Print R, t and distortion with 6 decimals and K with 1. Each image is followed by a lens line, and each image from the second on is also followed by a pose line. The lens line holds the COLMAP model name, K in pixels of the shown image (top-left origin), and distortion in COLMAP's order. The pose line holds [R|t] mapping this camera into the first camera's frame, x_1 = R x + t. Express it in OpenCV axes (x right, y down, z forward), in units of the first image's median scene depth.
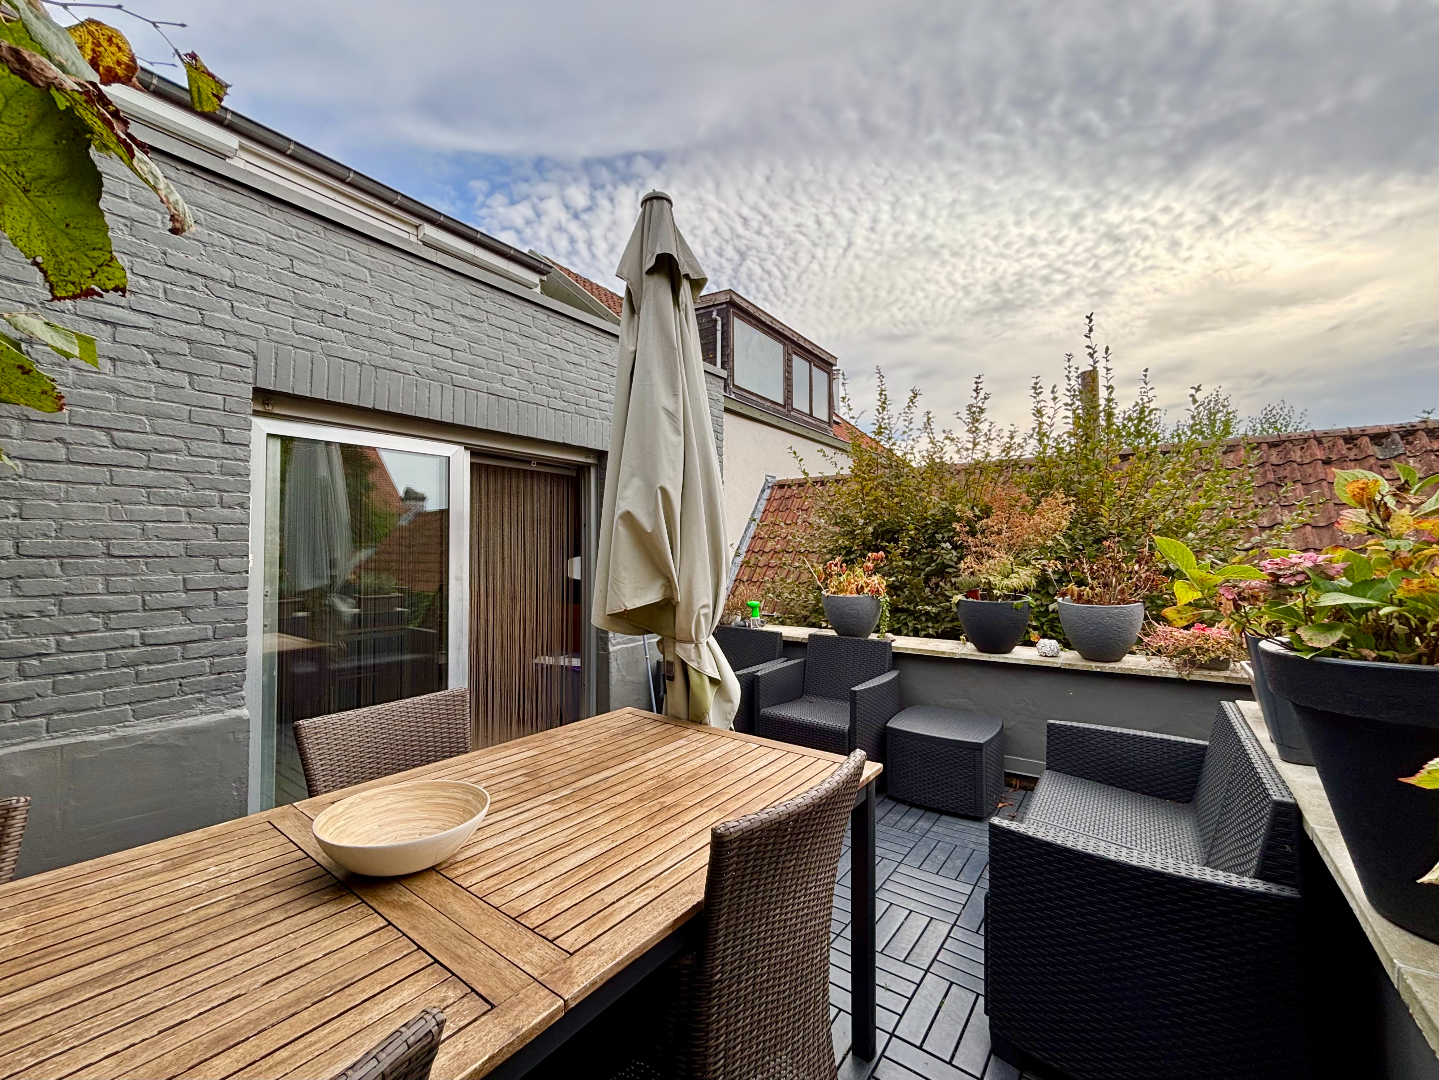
lens RADIAL K [[588.5, 0, 714.4], [0, 588.5, 542.8], [0, 0, 1]] dist [0.003696, -0.000847]
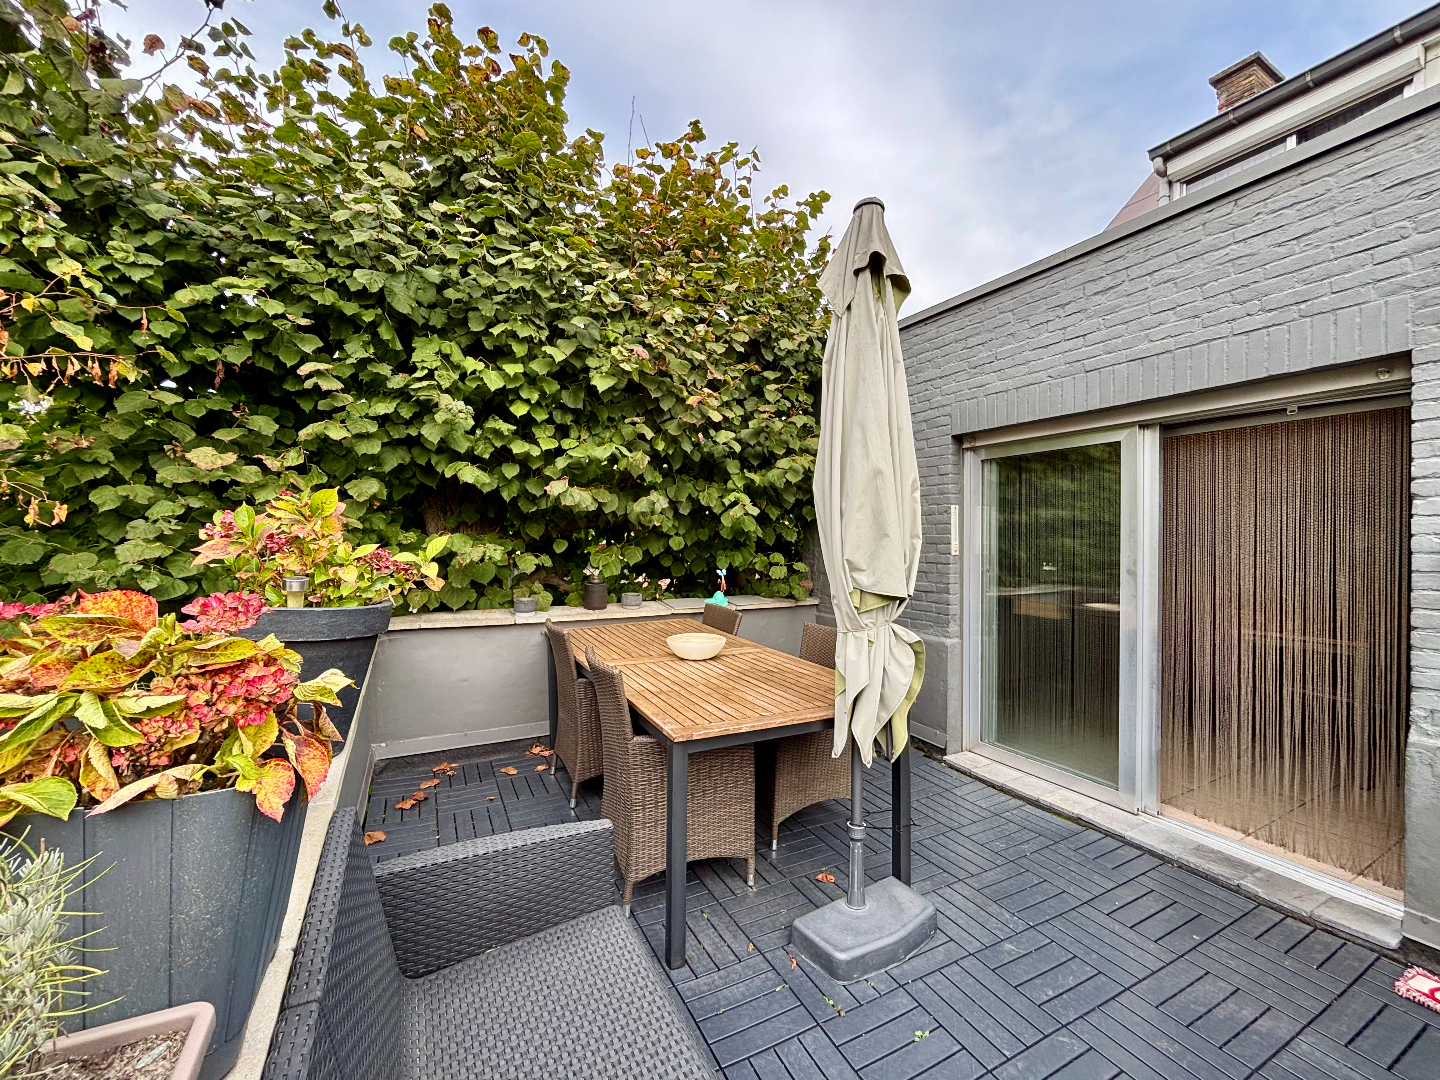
lens RADIAL K [[588.9, 0, 721.6], [0, 588.9, 541.5], [0, 0, 1]] dist [0.003696, -0.000847]
pose [[-0.433604, 0.008679, -0.901062, 0.785306], [0.009070, 0.999945, 0.005267, 0.003427], [0.901058, -0.005888, -0.433659, 0.988166]]
